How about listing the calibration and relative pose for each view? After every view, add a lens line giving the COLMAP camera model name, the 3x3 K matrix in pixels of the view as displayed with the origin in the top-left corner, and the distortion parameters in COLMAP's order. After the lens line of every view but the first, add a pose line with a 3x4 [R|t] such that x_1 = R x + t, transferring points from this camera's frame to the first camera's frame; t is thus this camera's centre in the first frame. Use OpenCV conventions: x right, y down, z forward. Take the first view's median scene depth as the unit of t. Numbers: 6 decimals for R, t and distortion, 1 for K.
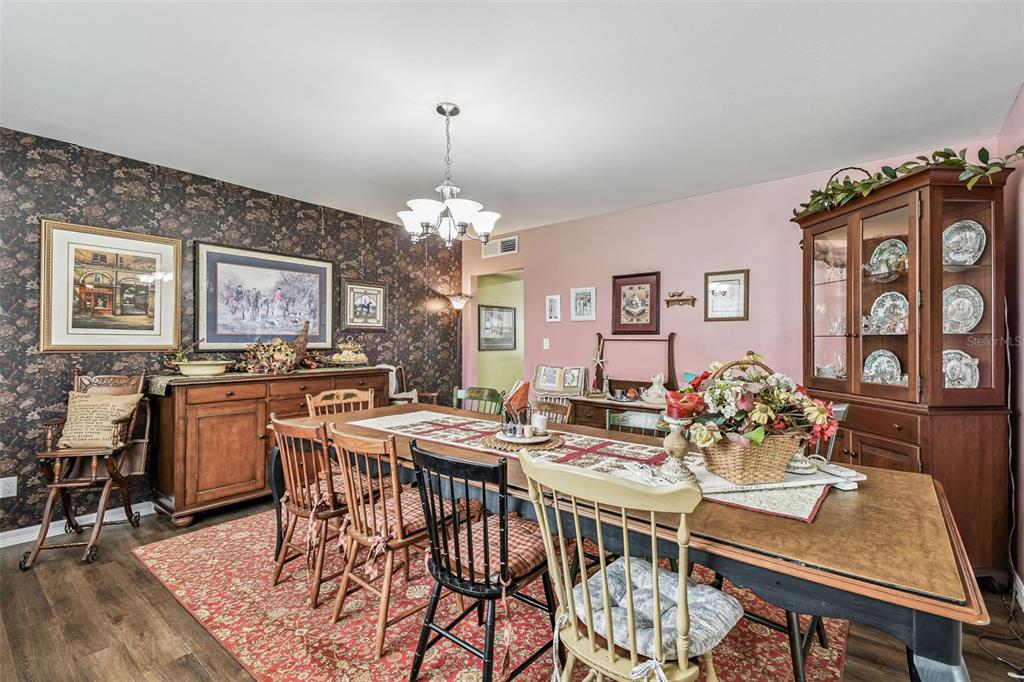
lens RADIAL K [[456.9, 0, 518.7], [0, 456.9, 344.2], [0, 0, 1]] dist [0.045368, -0.026368]
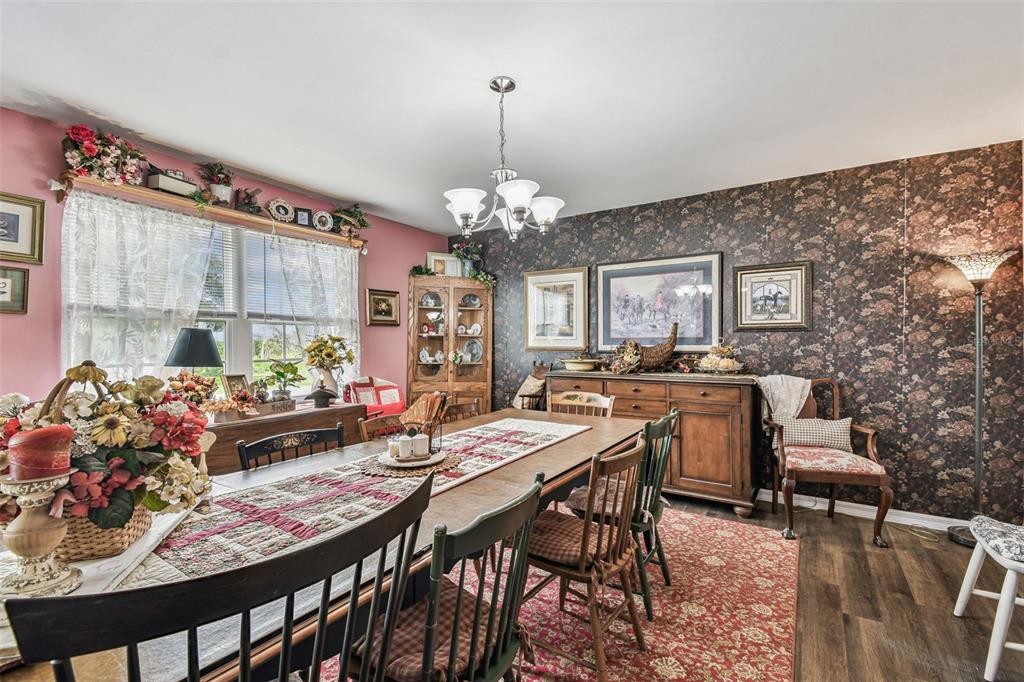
lens RADIAL K [[456.9, 0, 518.7], [0, 456.9, 344.2], [0, 0, 1]] dist [0.045368, -0.026368]
pose [[0.106259, -0.002310, -0.994336, 0.419932], [-0.003614, 0.999990, -0.002709, -0.001698], [0.994332, 0.003881, 0.106250, 0.536123]]
